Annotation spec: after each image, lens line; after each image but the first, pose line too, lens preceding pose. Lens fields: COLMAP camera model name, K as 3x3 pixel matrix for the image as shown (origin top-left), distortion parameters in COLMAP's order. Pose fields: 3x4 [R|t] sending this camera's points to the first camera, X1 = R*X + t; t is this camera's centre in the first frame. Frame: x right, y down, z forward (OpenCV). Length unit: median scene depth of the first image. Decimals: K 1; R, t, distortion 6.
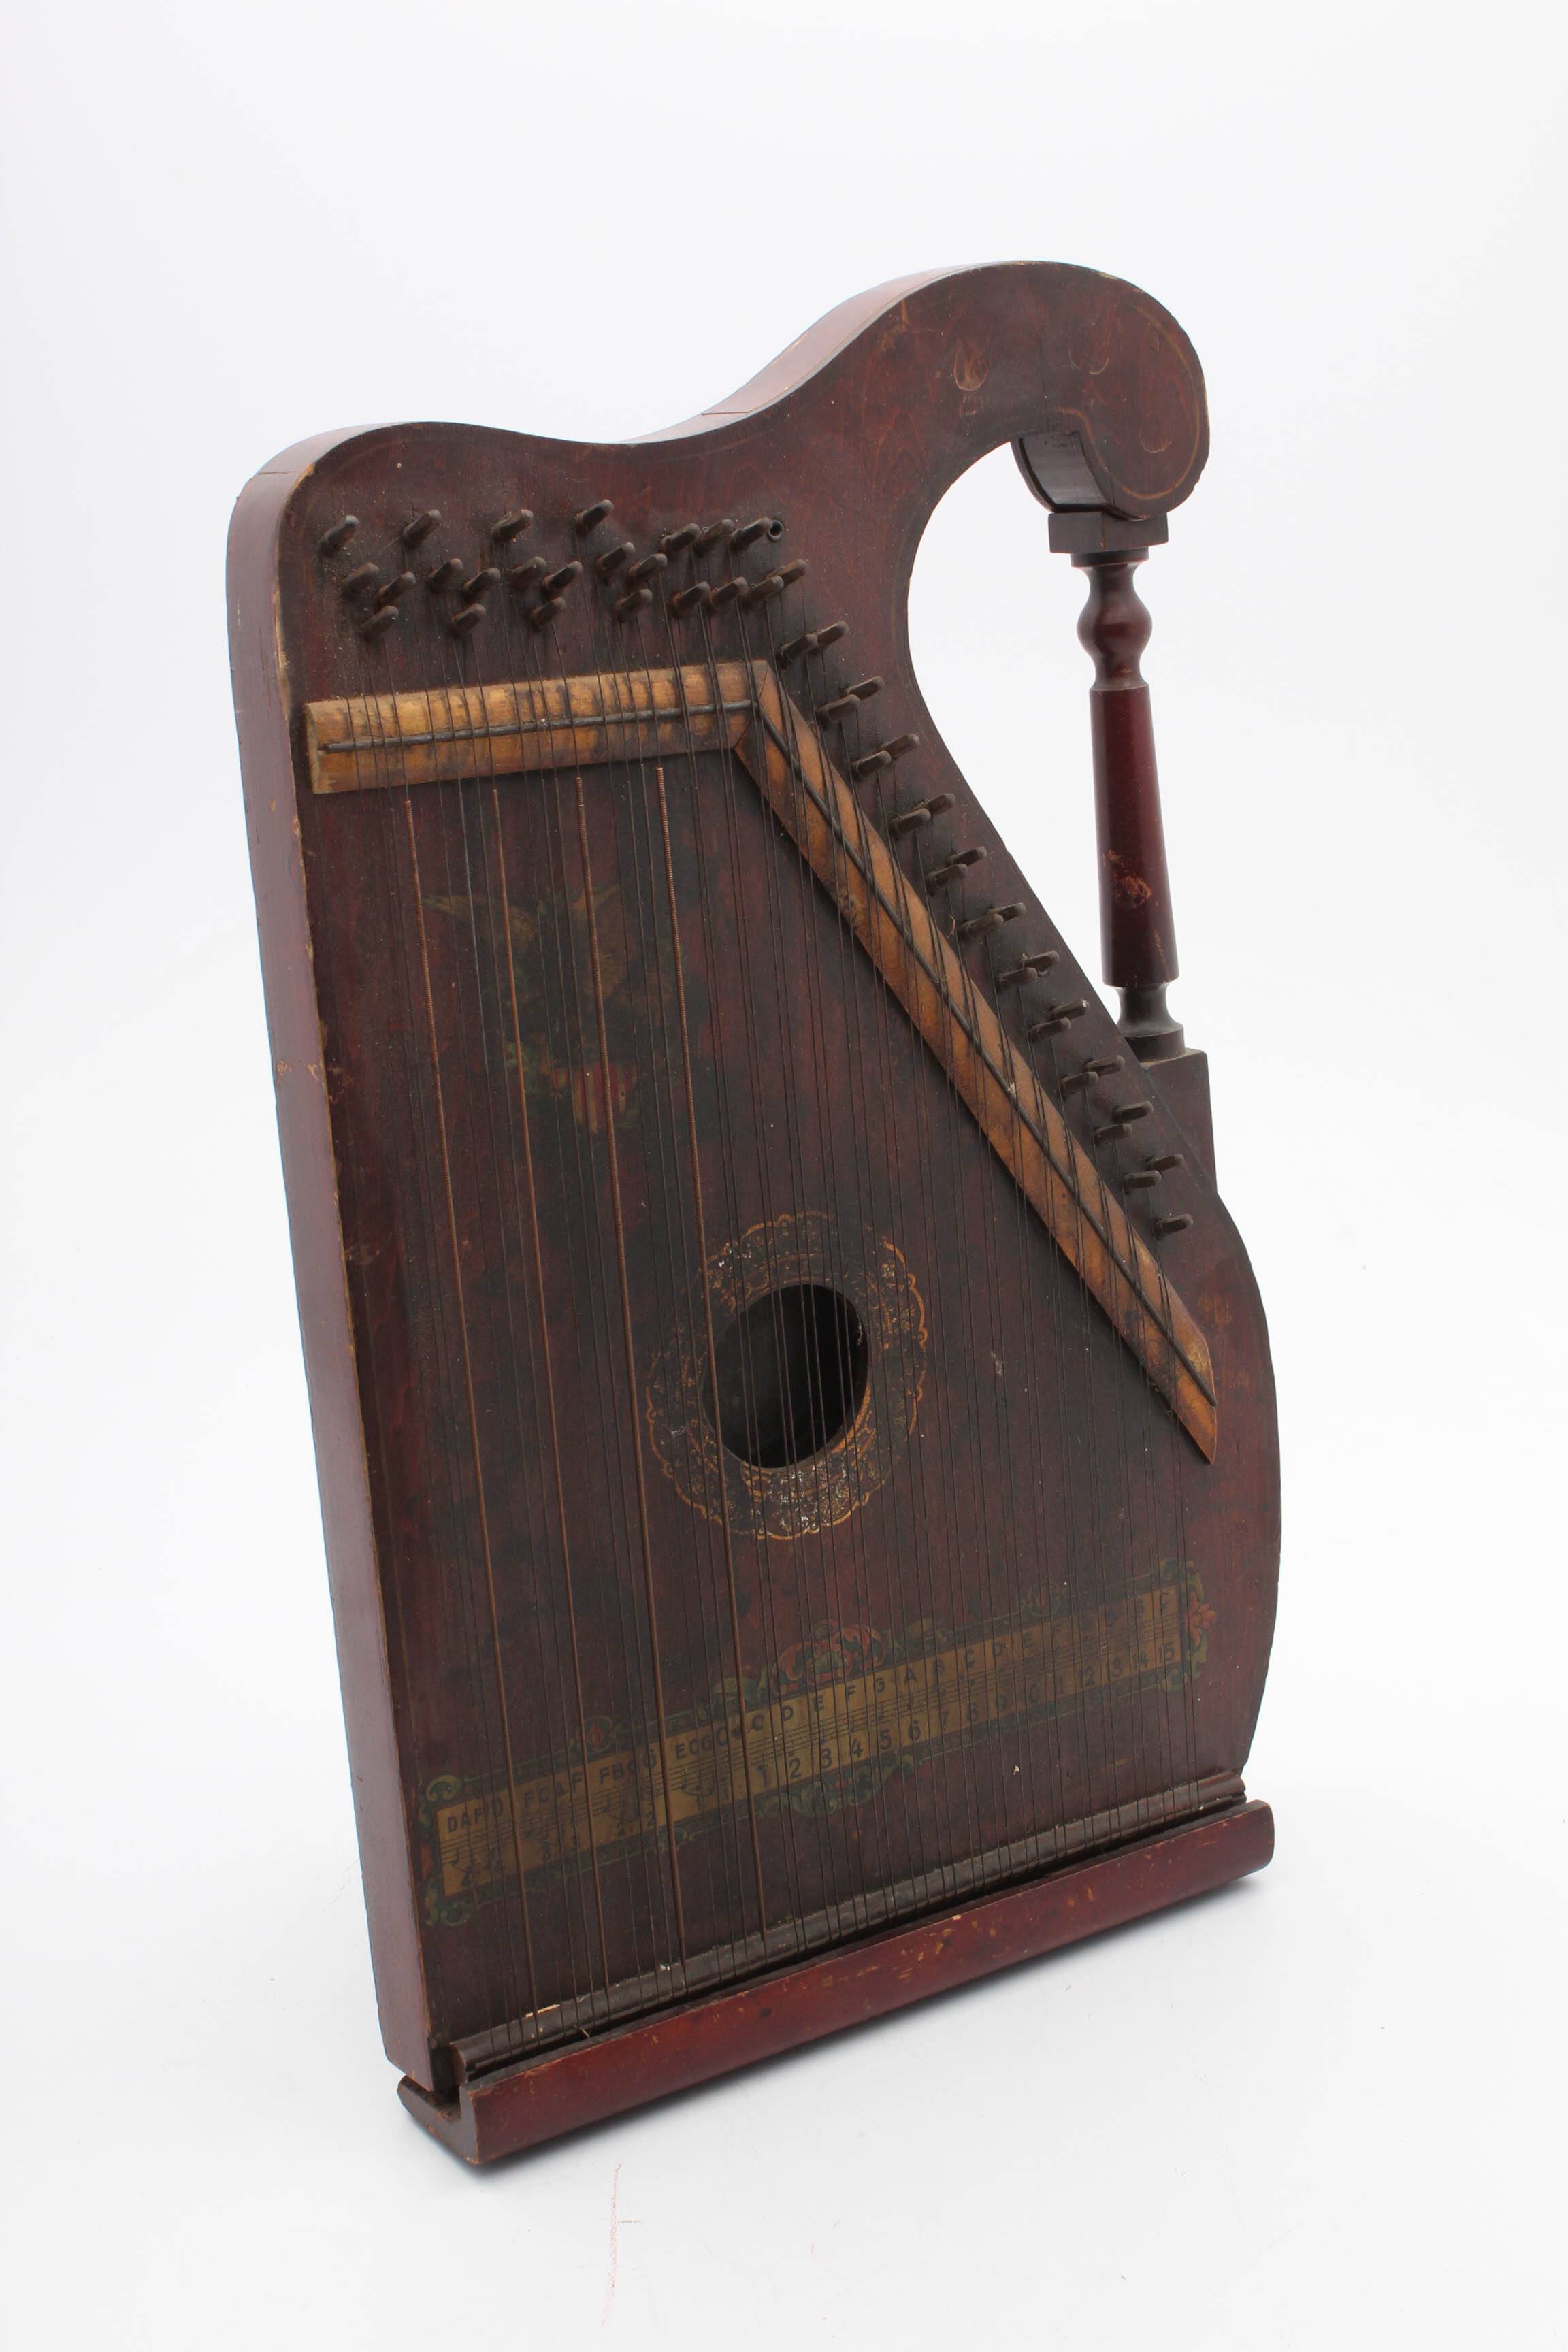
lens RADIAL K [[3442.7, 0, 774.6], [0, 3442.7, 1169.6], [0, 0, 1]] dist [-0.026326, 0.000000]
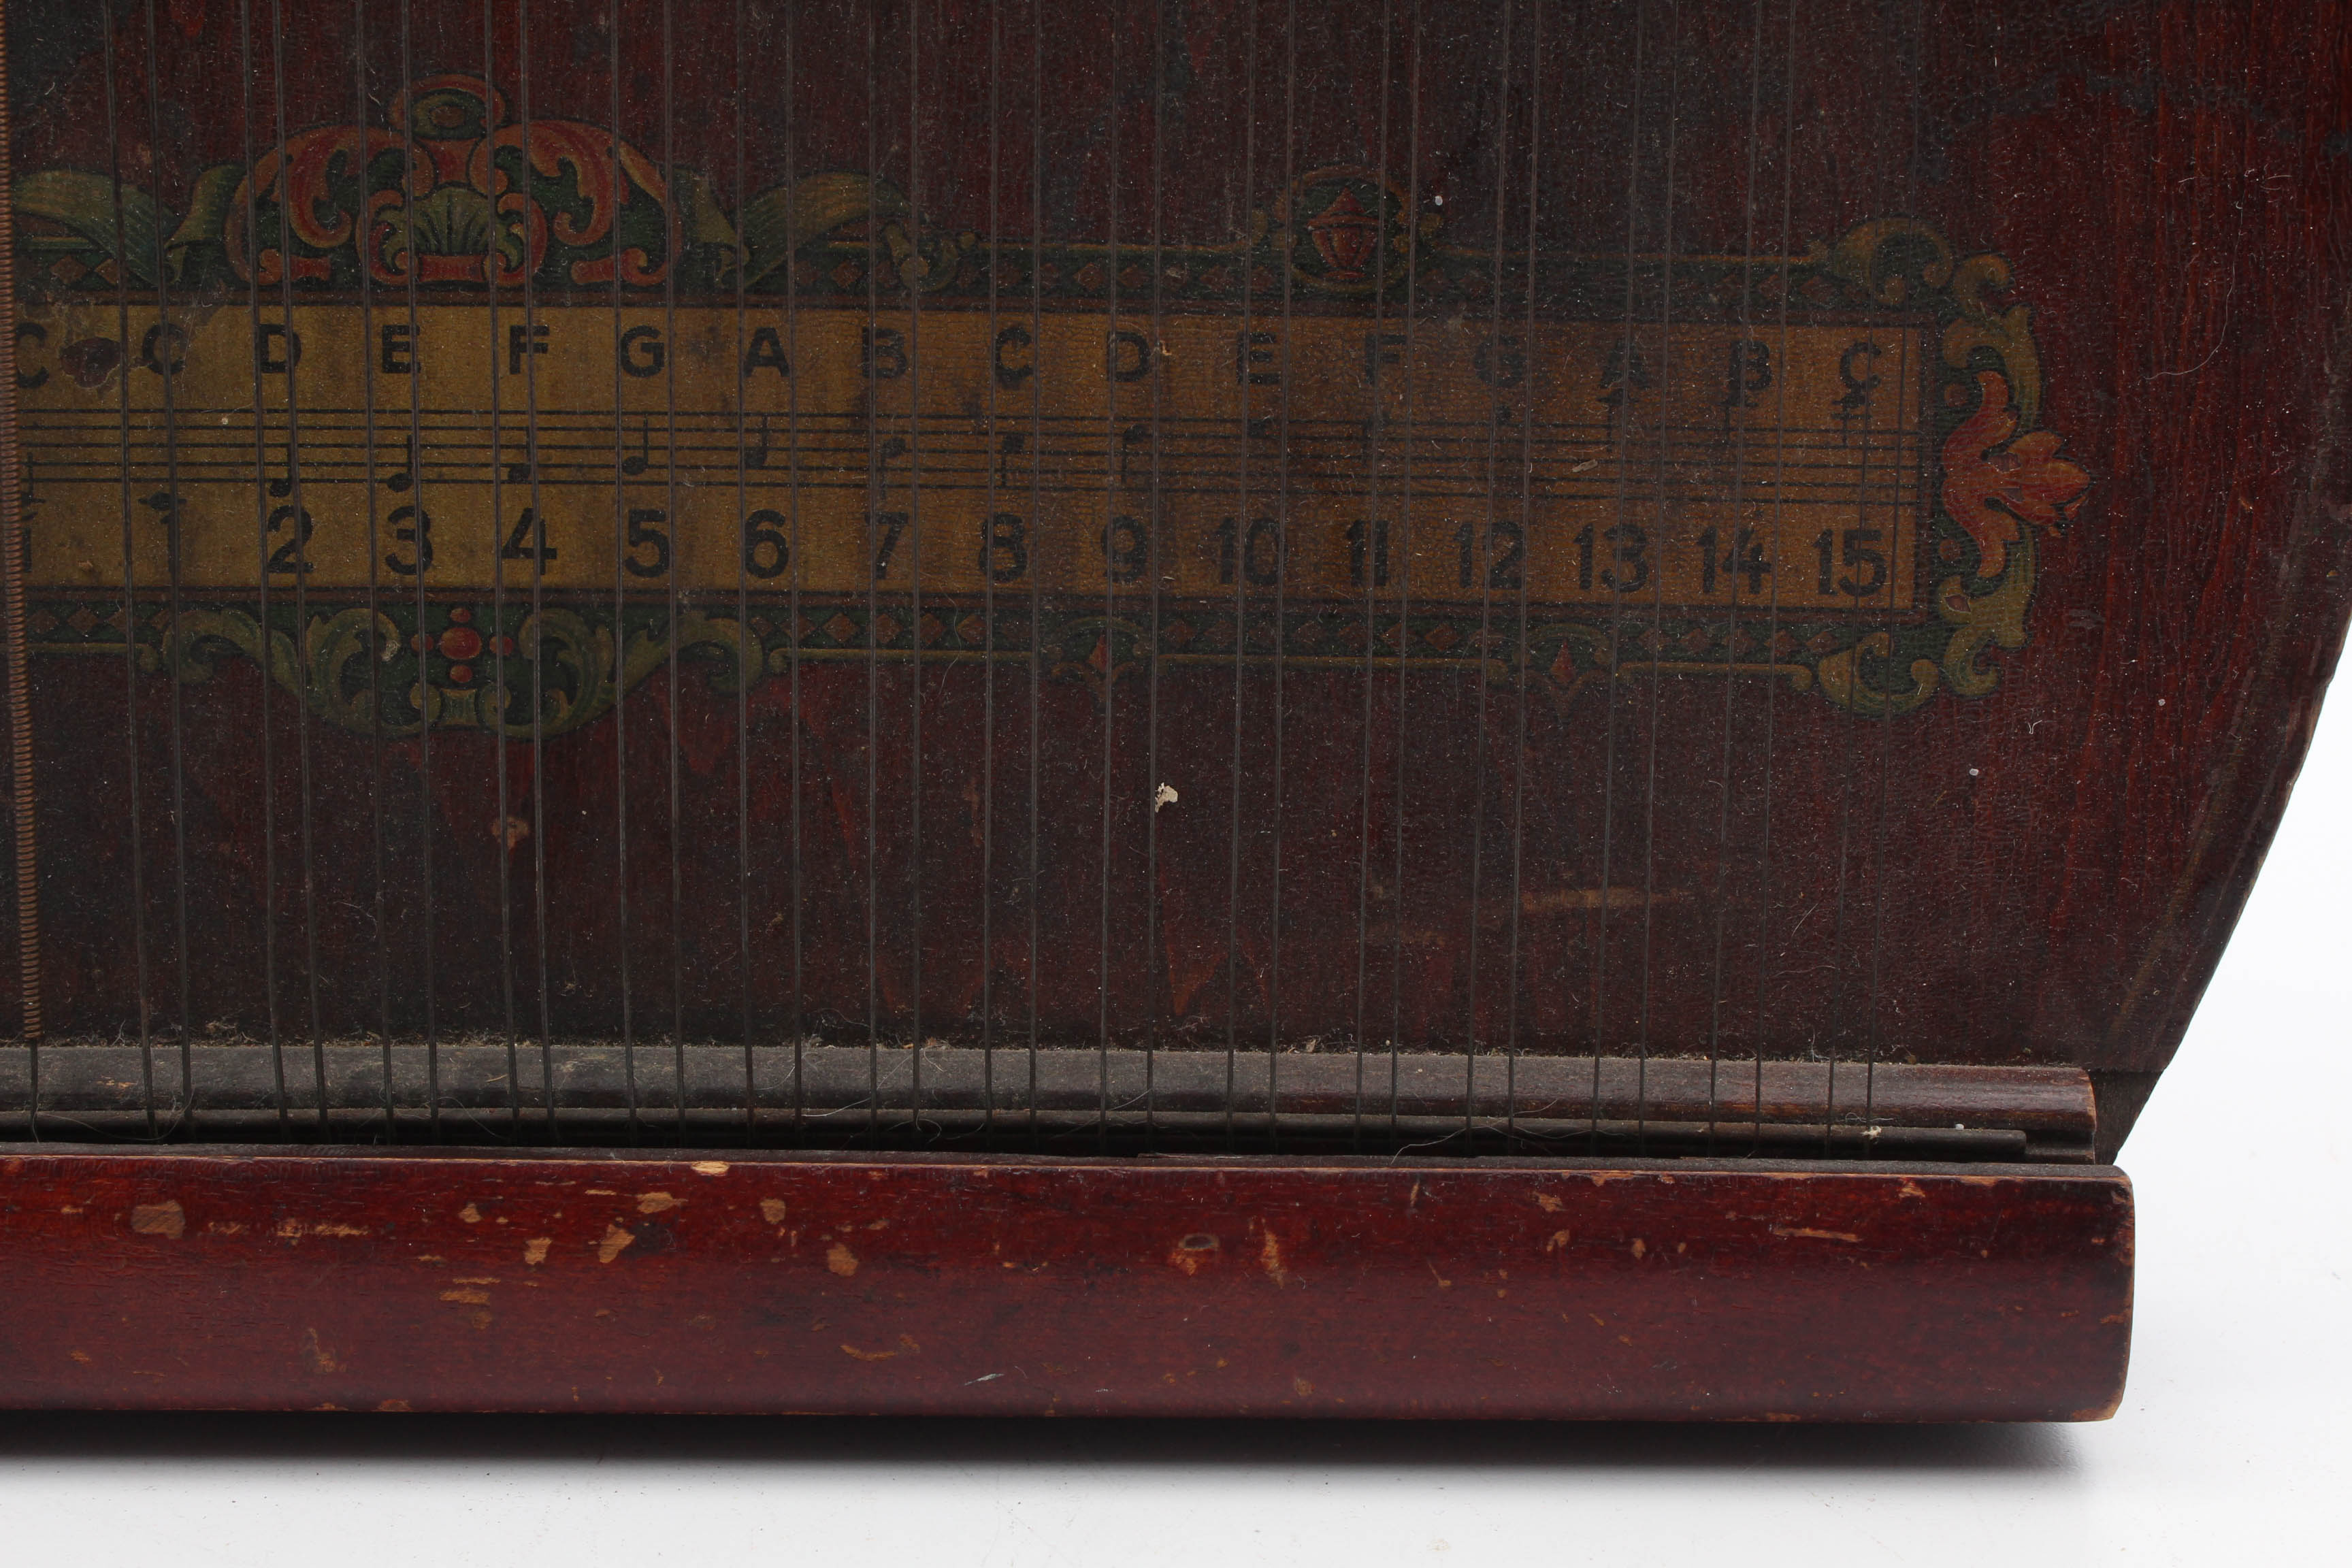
lens RADIAL K [[4192.5, 0, 1209.8], [0, 4192.5, 738.2], [0, 0, 1]] dist [0.007794, 0.000000]
pose [[0.822795, 0.157682, -0.546026, 0.286598], [-0.182167, 0.983222, 0.009433, 0.176229], [0.538353, 0.091706, 0.837715, 0.745725]]
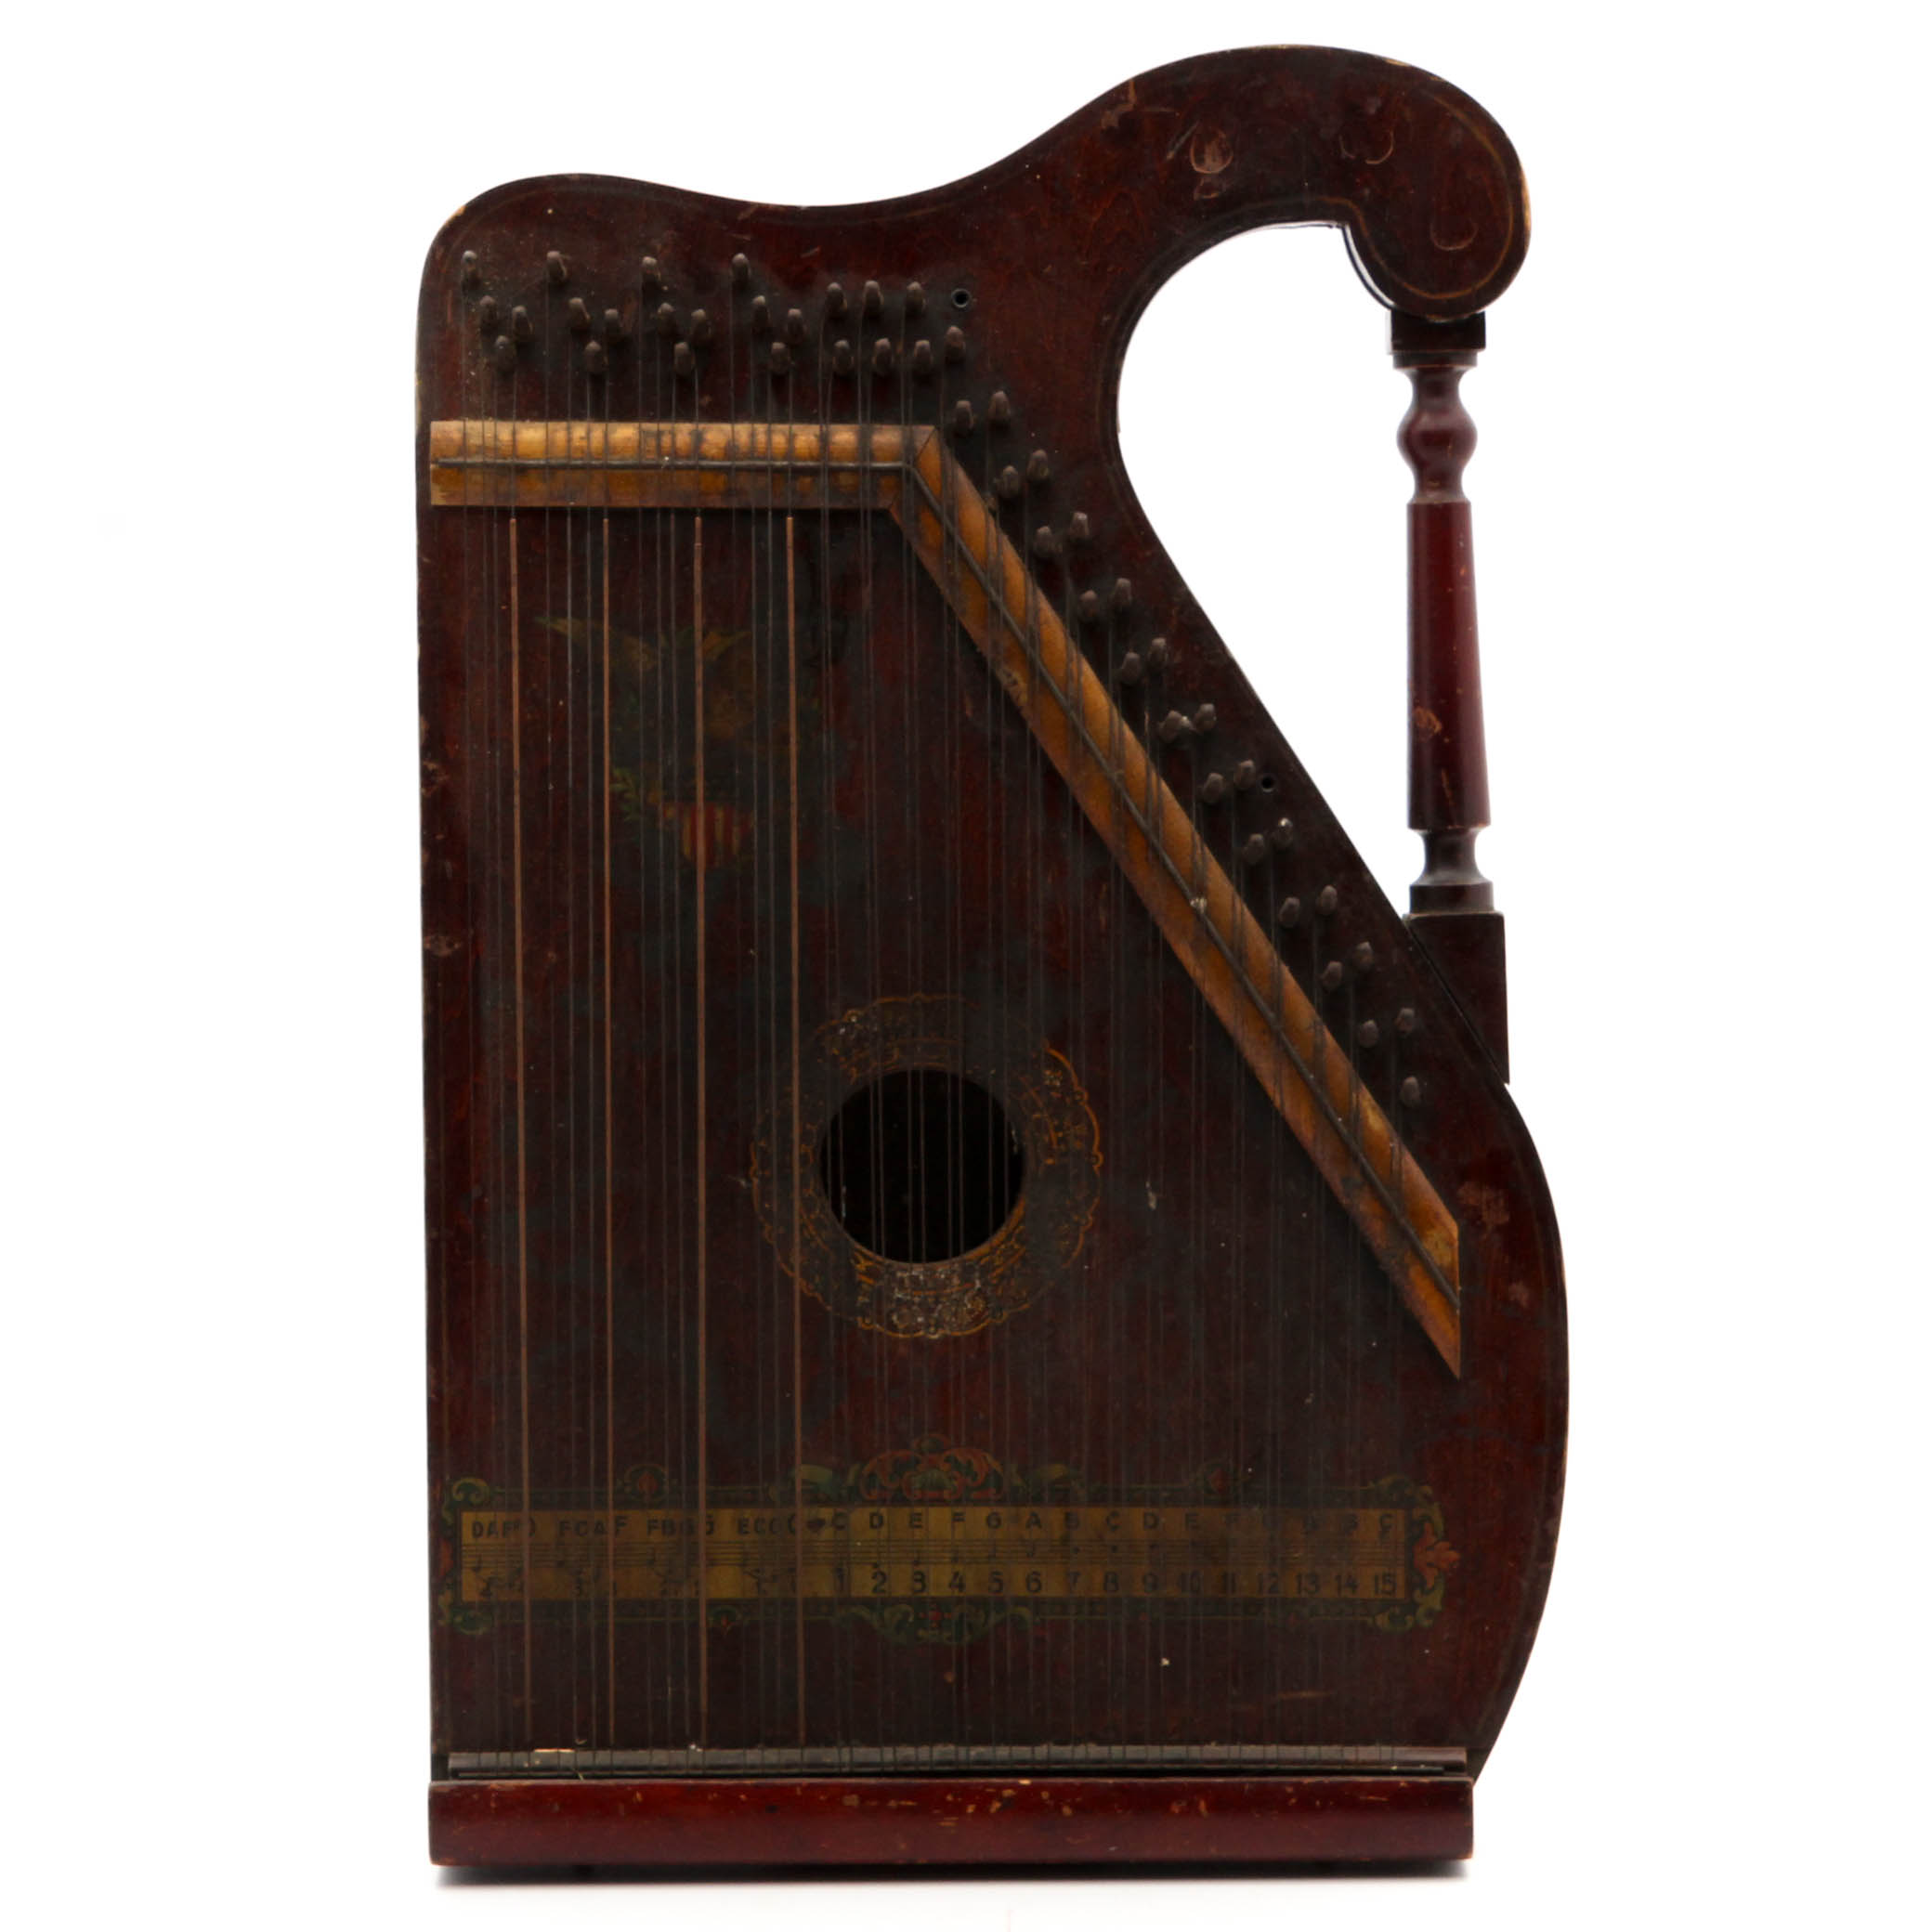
lens RADIAL K [[6998.4, 0, 893.1], [0, 6998.4, 936.4], [0, 0, 1]] dist [0.058252, 0.000000]
pose [[0.821833, 0.095033, -0.561746, 1.098964], [-0.170390, 0.981860, -0.083175, 0.162099], [0.543652, 0.164072, 0.823118, -0.630859]]
